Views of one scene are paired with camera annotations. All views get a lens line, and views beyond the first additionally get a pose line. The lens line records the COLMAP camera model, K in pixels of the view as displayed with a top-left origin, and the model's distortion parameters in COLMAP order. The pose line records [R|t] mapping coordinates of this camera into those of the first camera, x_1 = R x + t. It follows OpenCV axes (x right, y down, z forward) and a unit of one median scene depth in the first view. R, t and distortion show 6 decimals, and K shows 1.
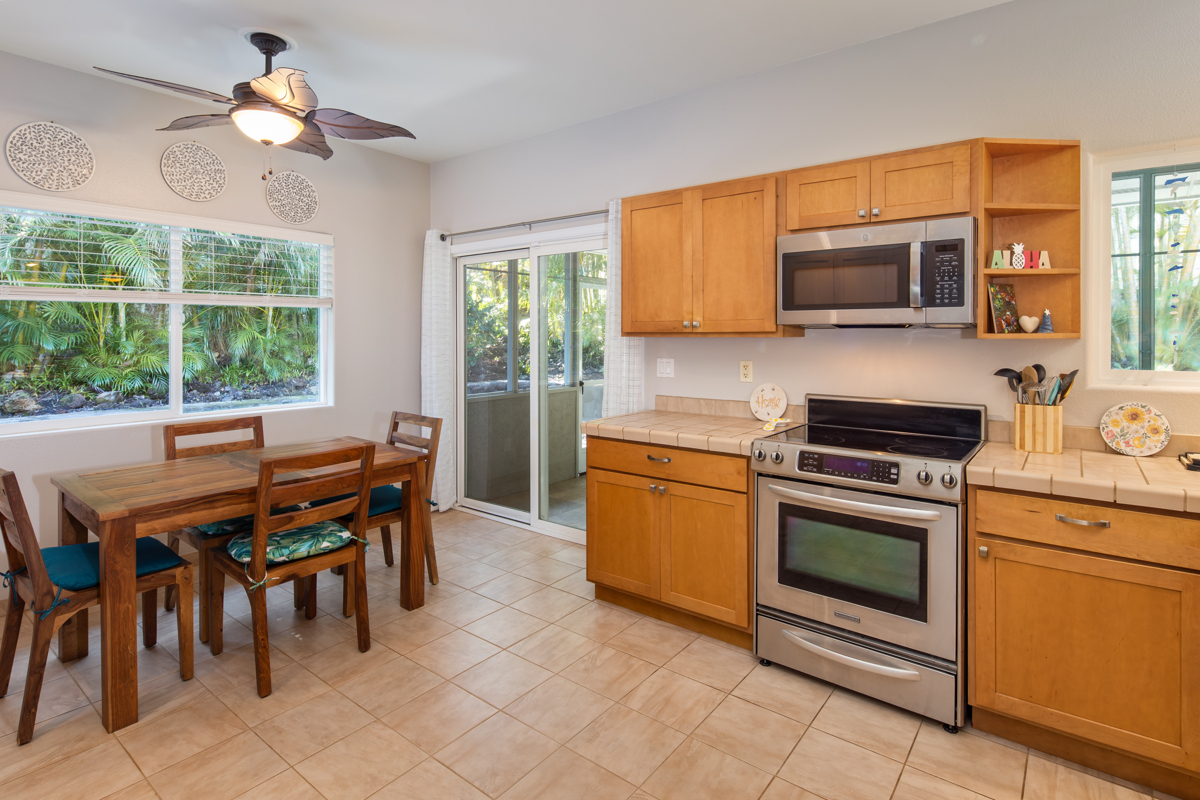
lens RADIAL K [[613.1, 0, 601.6], [0, 613.1, 334.3], [0, 0, 1]] dist [0.013841, -0.000108]
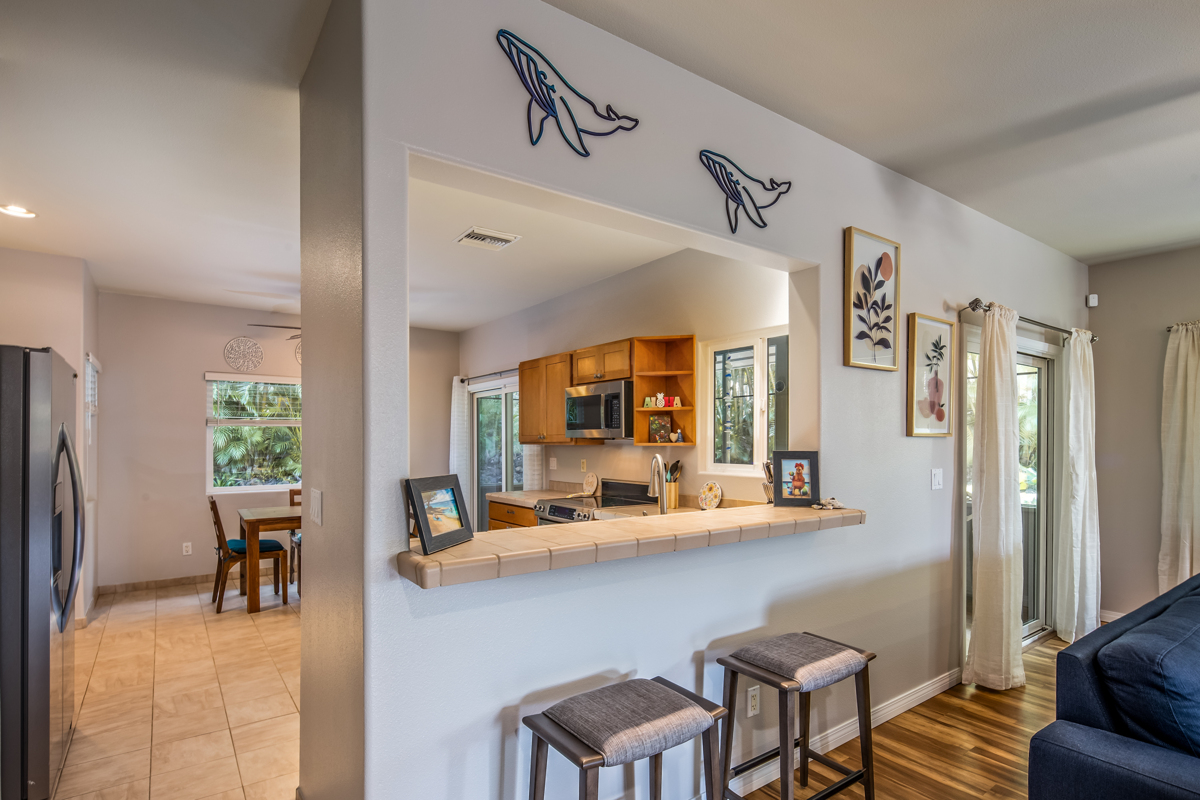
lens RADIAL K [[615.3, 0, 604.7], [0, 615.3, 418.6], [0, 0, 1]] dist [0.002333, 0.000948]
pose [[0.961411, -0.009813, -0.274943, 0.787502], [-0.001056, 0.999225, -0.039357, -0.001142], [0.275116, 0.038129, 0.960655, -0.606792]]
